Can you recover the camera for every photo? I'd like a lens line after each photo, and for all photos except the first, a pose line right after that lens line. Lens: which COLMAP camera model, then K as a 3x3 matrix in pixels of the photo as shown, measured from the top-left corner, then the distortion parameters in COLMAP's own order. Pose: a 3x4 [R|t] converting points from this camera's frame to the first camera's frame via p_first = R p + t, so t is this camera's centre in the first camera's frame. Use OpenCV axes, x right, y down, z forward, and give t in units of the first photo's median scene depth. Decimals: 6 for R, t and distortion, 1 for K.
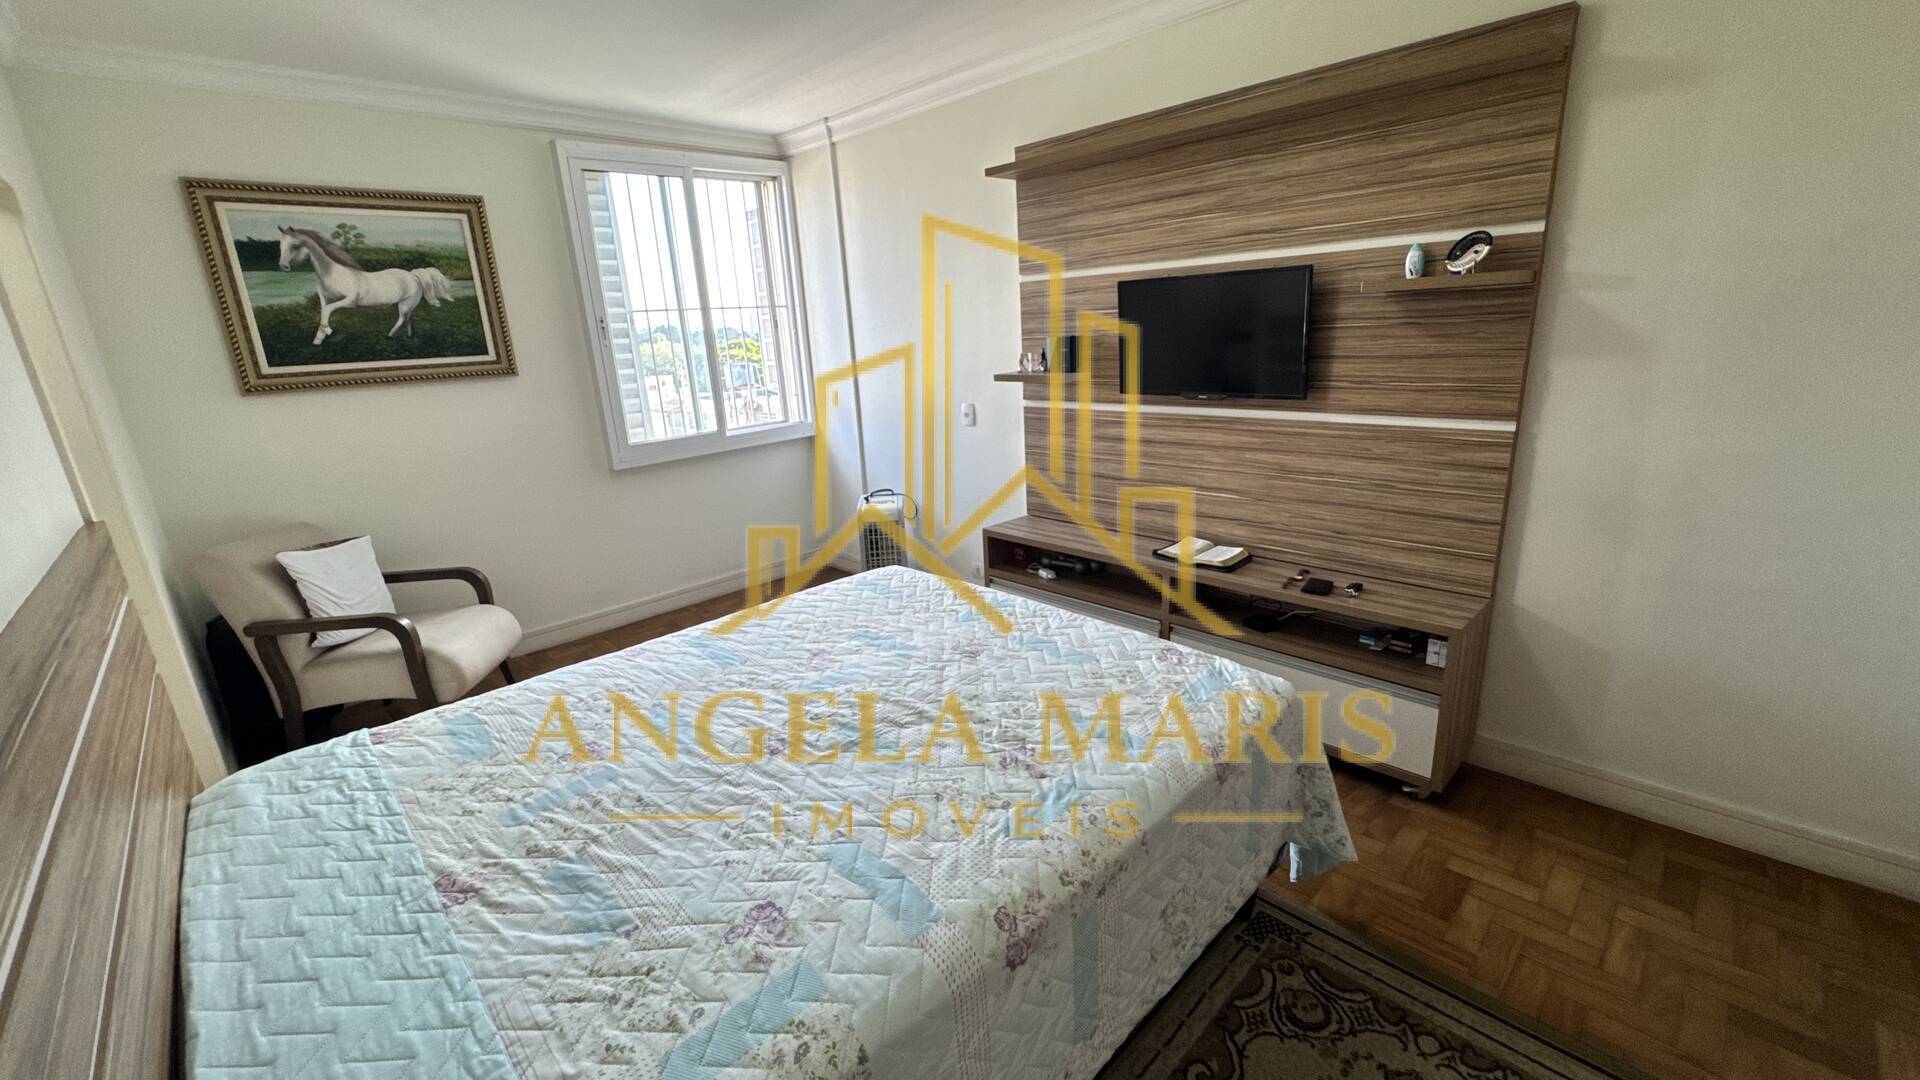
lens RADIAL K [[767.6, 0, 959.4], [0, 767.6, 539.9], [0, 0, 1]] dist [-0.002434, -0.000038]
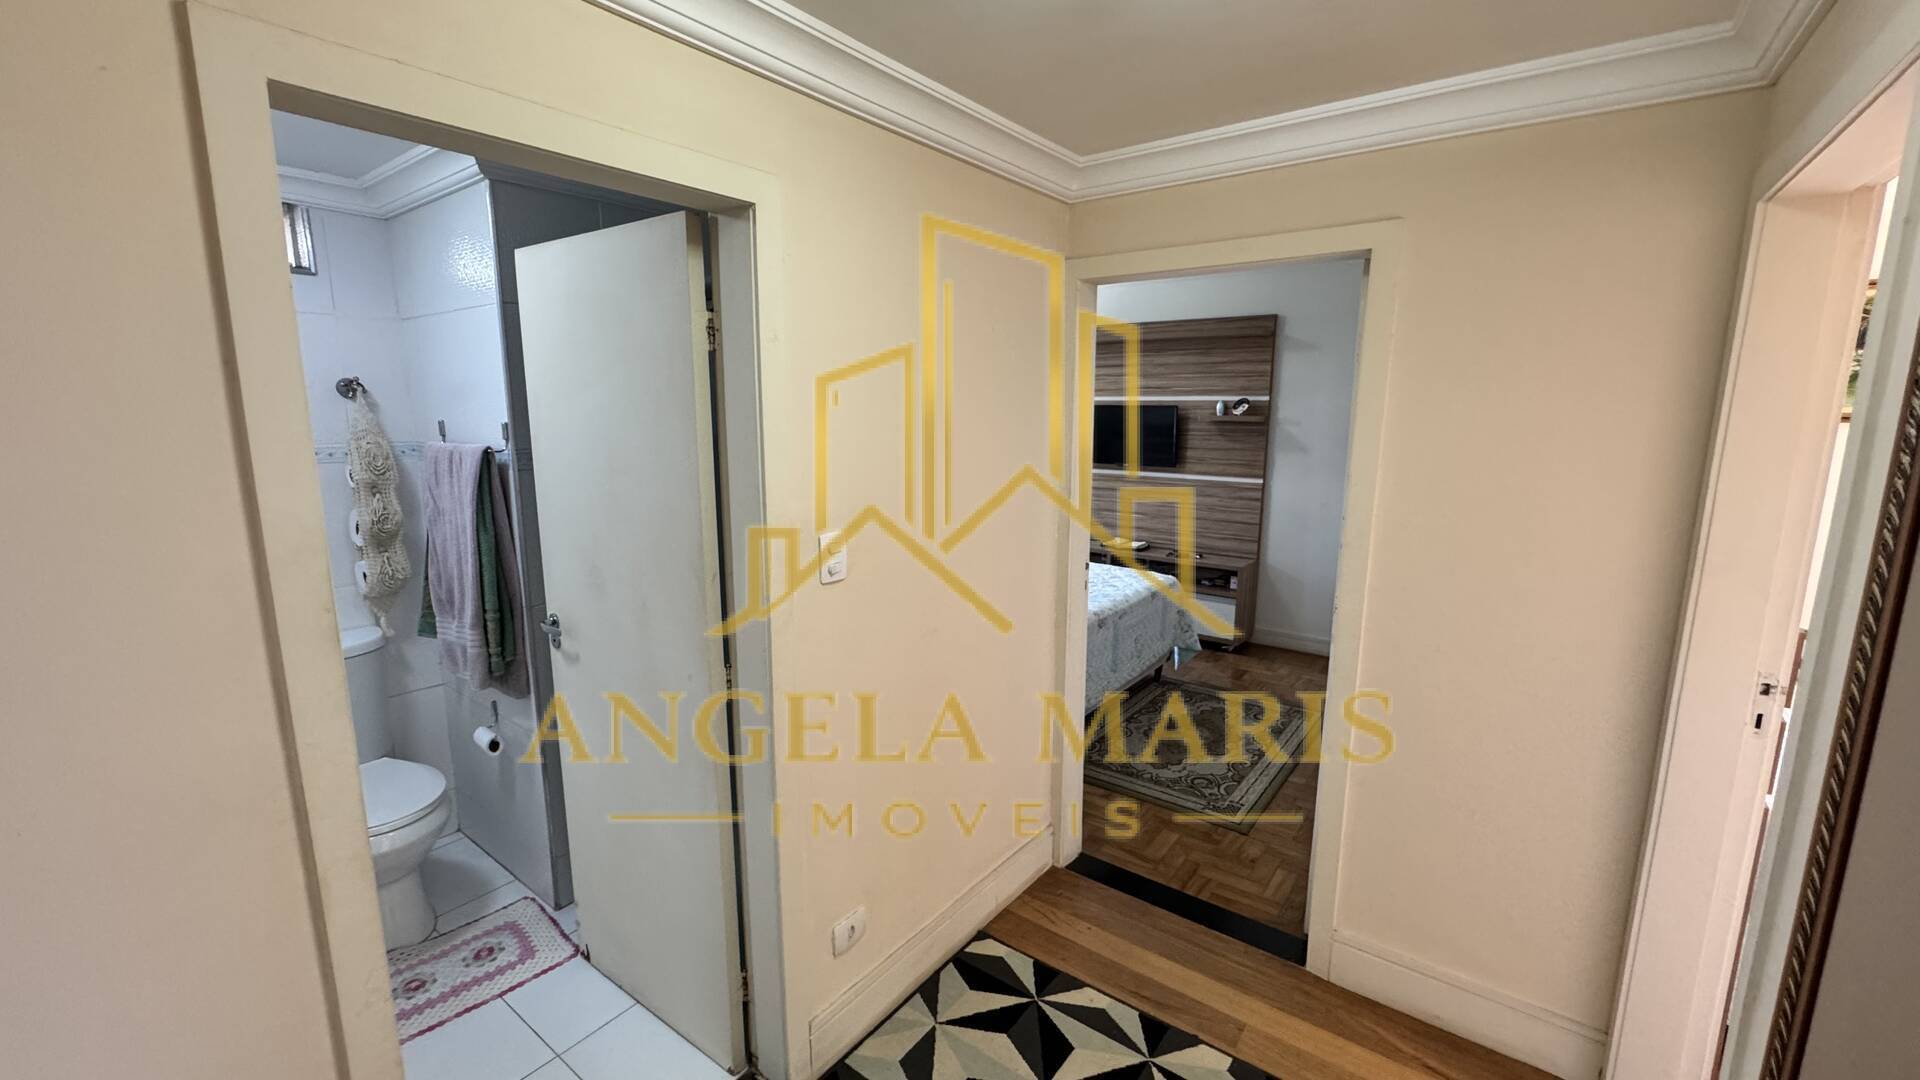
lens RADIAL K [[767.6, 0, 959.4], [0, 767.6, 539.9], [0, 0, 1]] dist [-0.002434, -0.000038]
pose [[0.985570, 0.030926, 0.166421, -0.537876], [-0.012767, 0.993949, -0.109100, 0.285281], [-0.168788, 0.105401, 0.980001, -1.062508]]
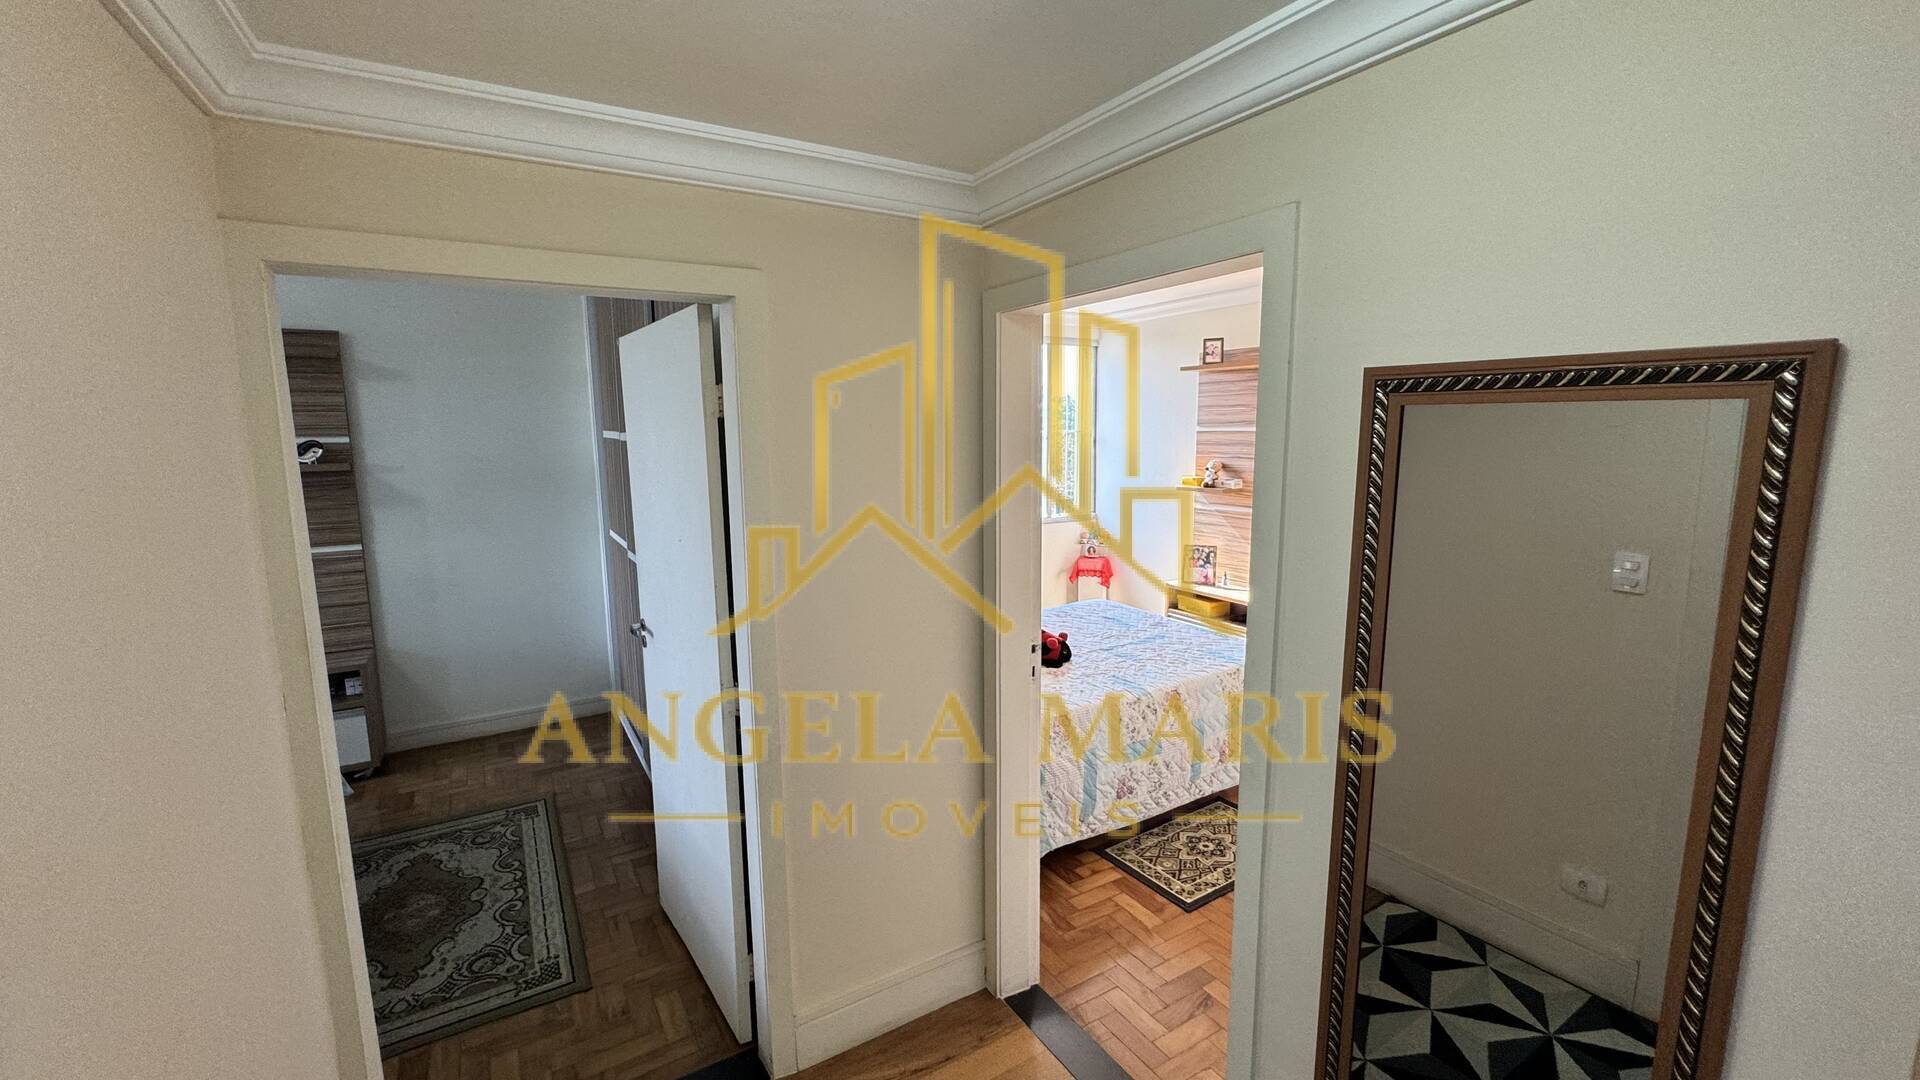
lens RADIAL K [[767.6, 0, 959.4], [0, 767.6, 539.9], [0, 0, 1]] dist [-0.002434, -0.000038]
pose [[0.214072, -0.089281, 0.972729, -0.682013], [0.265962, 0.963520, 0.029904, 0.147639], [-0.939914, 0.252307, 0.230008, -0.688656]]
